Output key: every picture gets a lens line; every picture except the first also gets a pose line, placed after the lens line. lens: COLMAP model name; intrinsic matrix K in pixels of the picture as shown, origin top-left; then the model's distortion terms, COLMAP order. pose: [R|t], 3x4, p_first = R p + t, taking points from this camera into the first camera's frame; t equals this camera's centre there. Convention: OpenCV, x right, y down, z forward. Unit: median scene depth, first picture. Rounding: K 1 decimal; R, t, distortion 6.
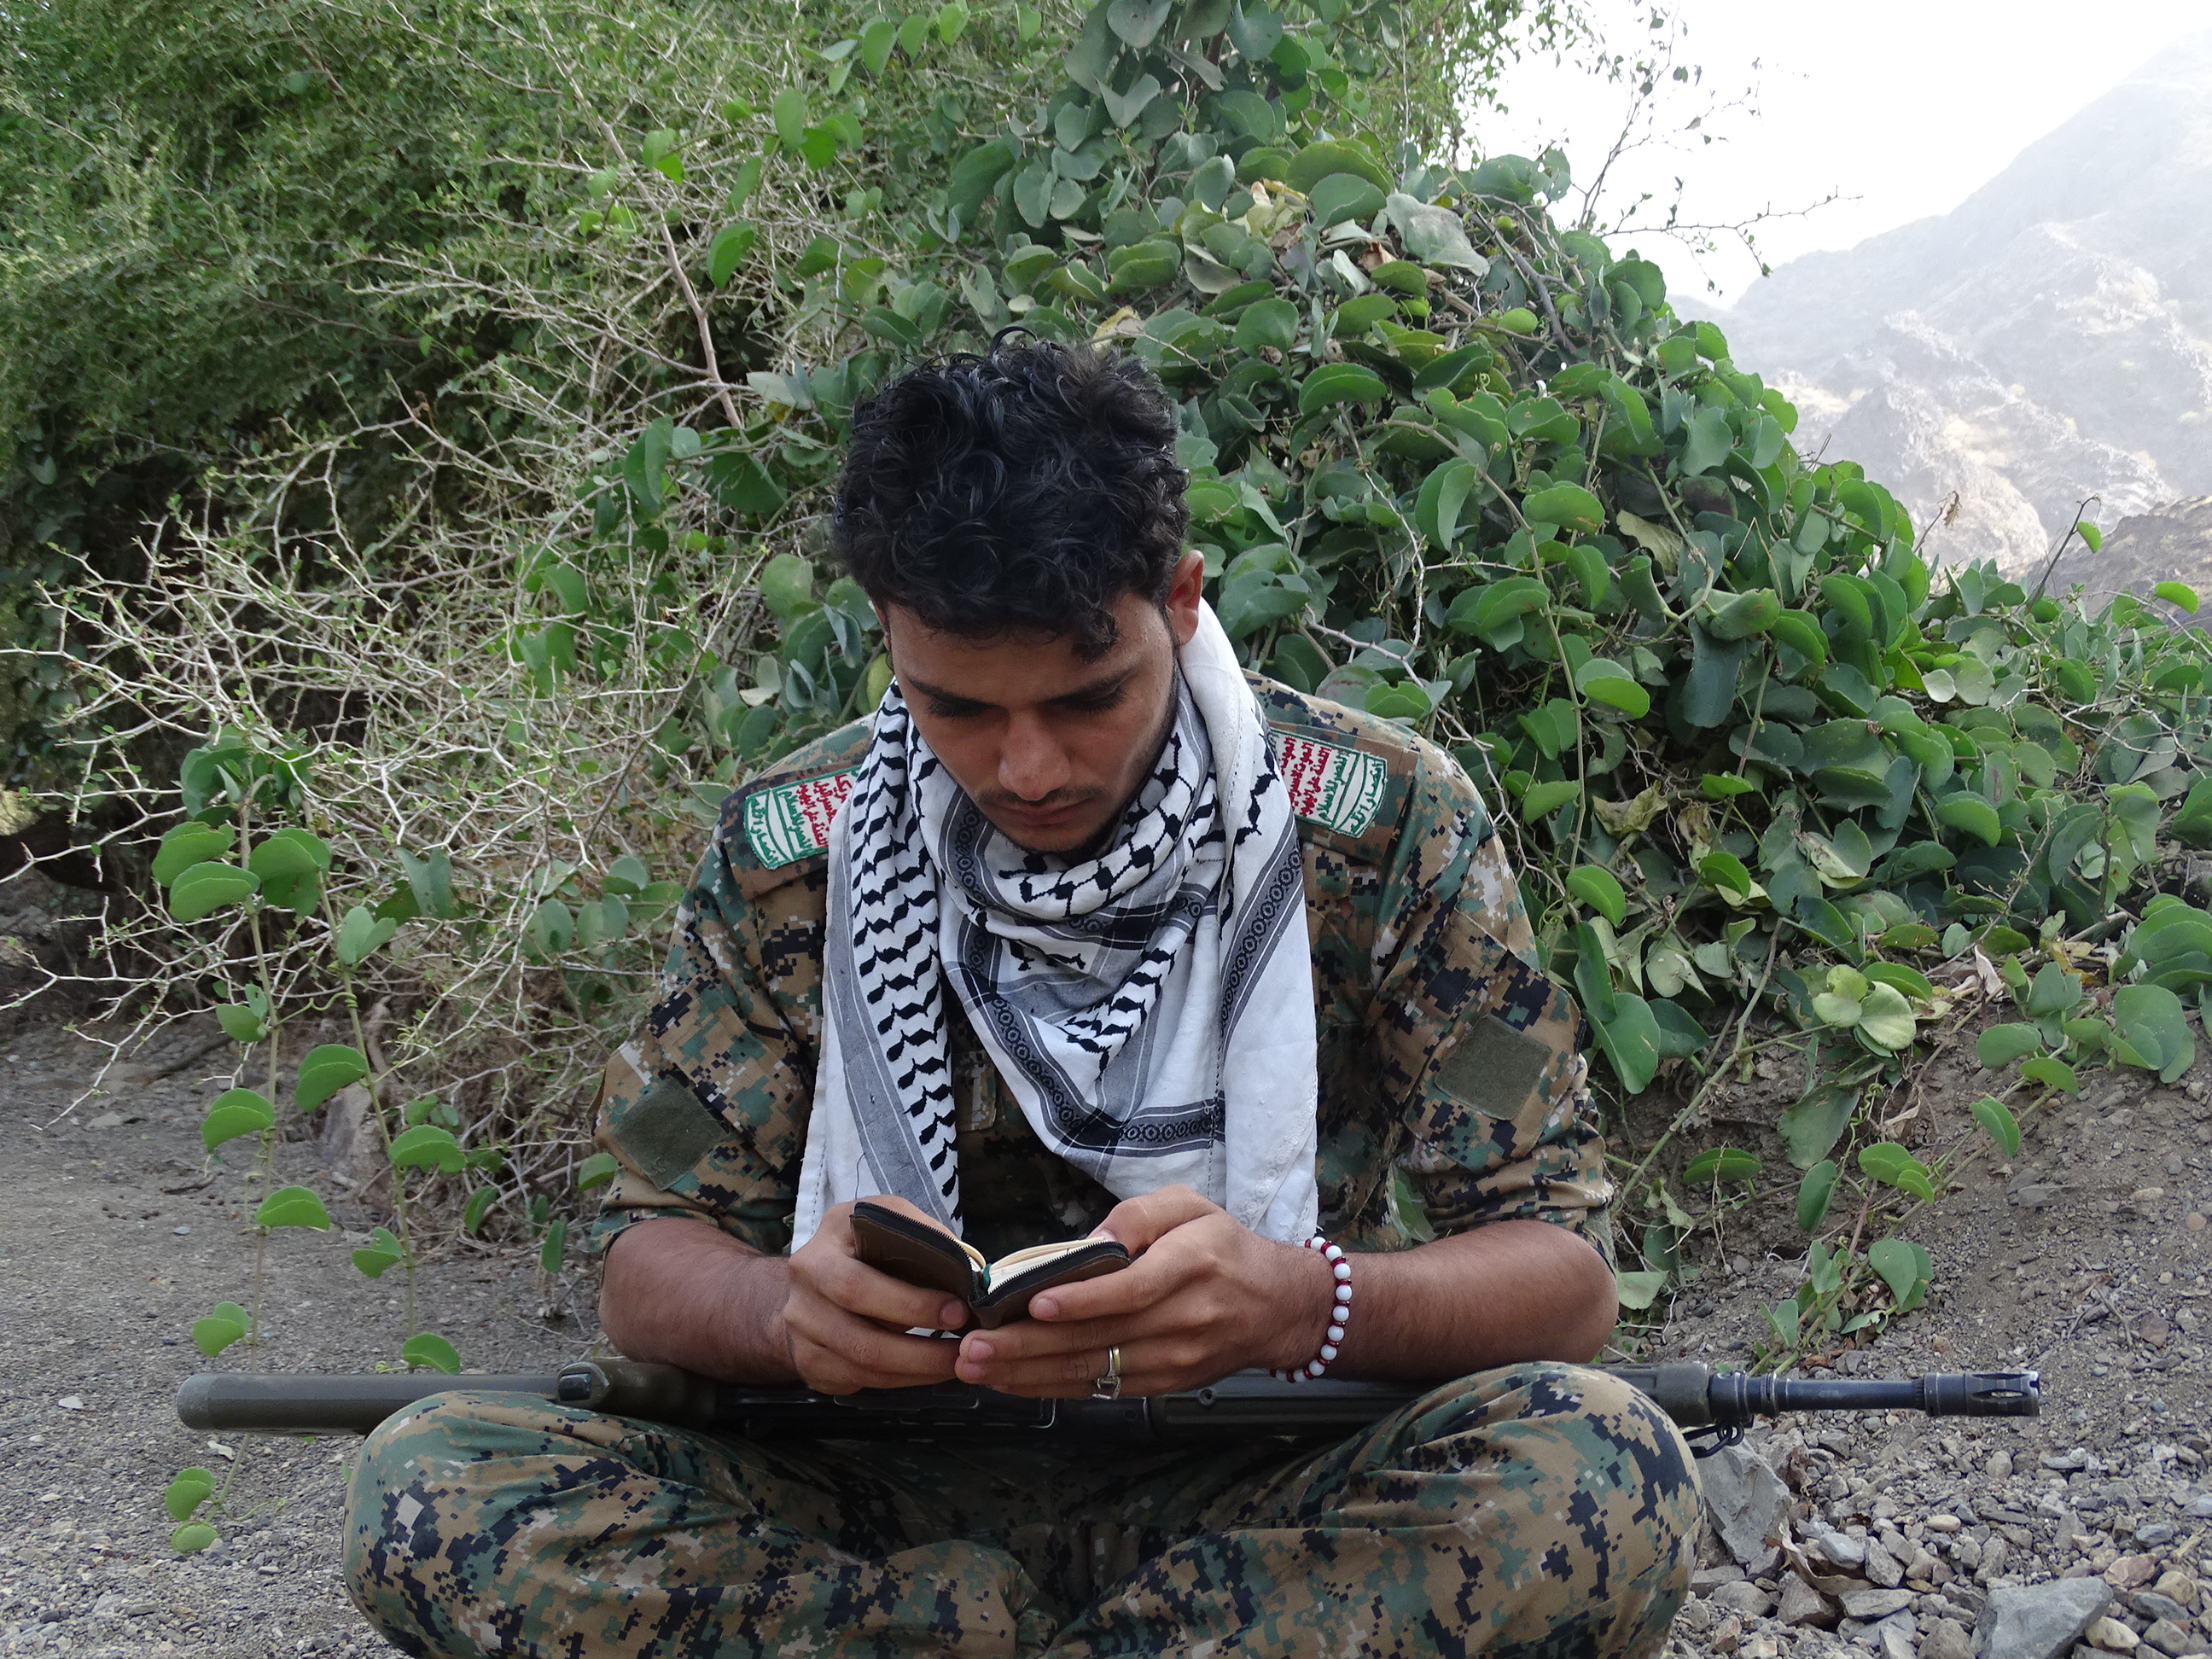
lens RADIAL K [[2800.4, 0, 1106.0], [0, 2800.4, 829.5], [0, 0, 1]] dist [0.077956, -0.204185]
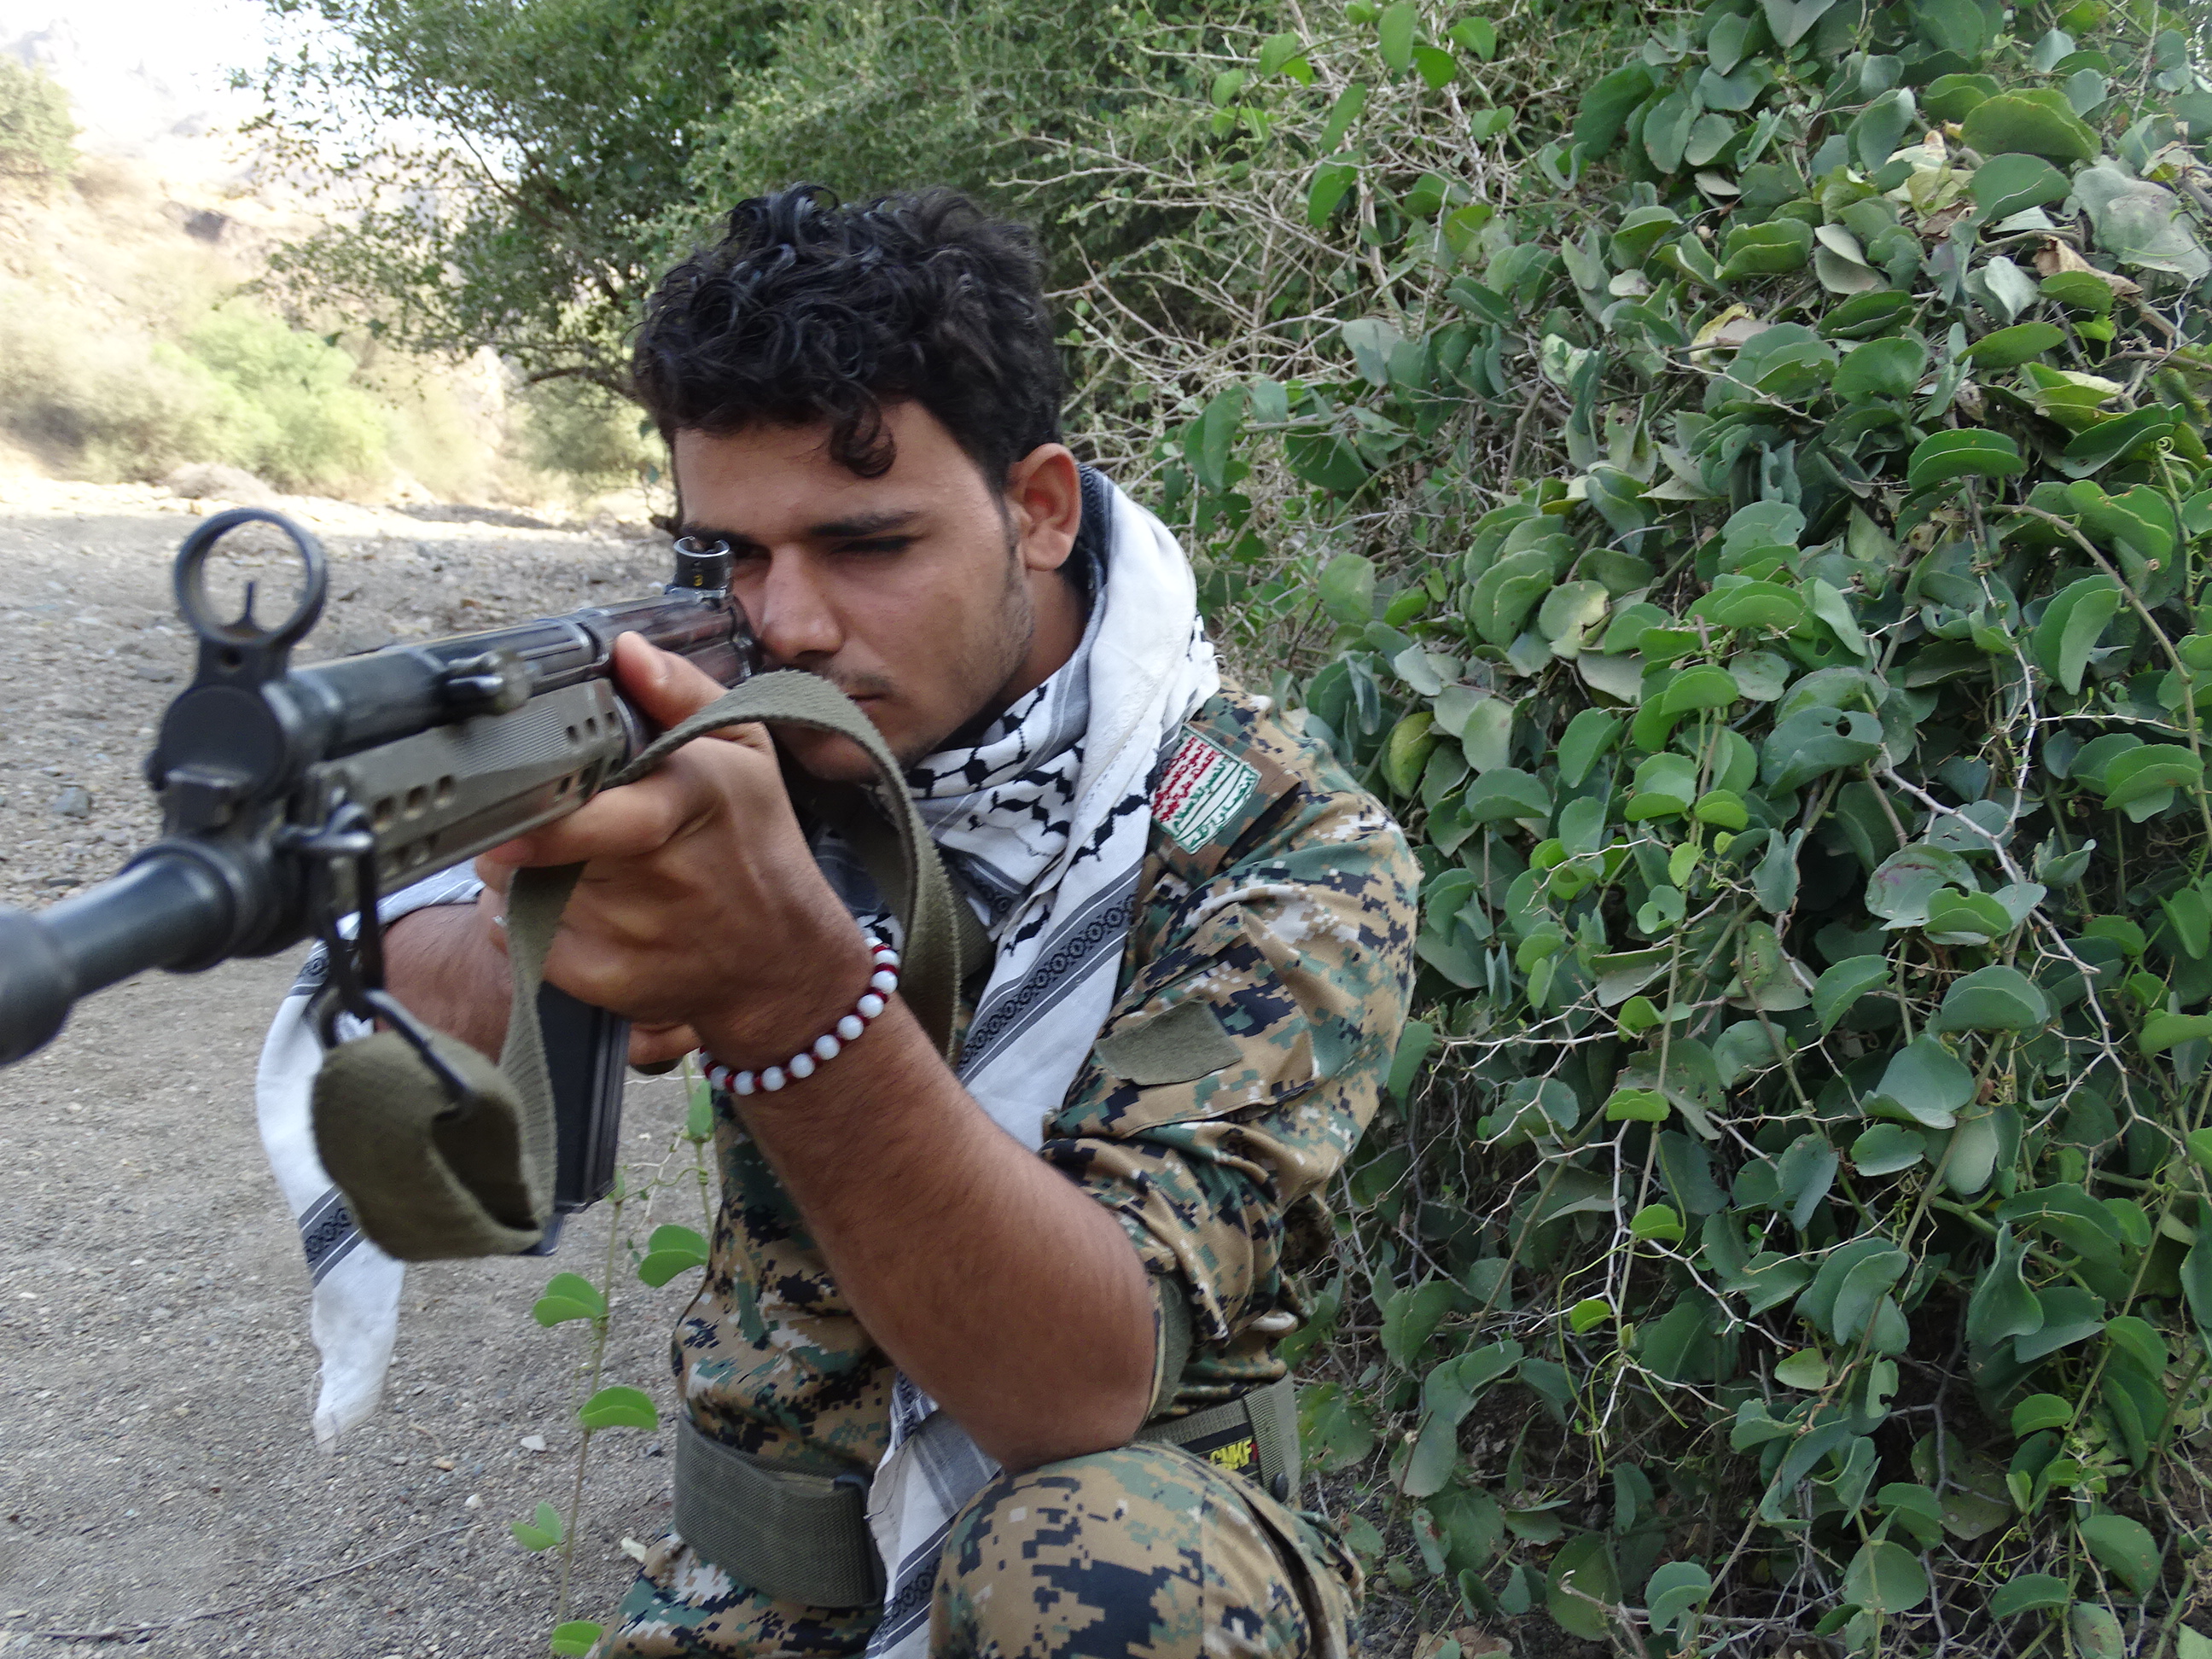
lens RADIAL K [[2642.2, 0, 1106.0], [0, 2642.2, 829.5], [0, 0, 1]] dist [-0.023671, 0.038926]
pose [[0.947487, 0.082263, -0.309034, 0.097967], [-0.041581, 0.989836, 0.136002, -0.152692], [0.317081, -0.116010, 0.941277, 0.222799]]
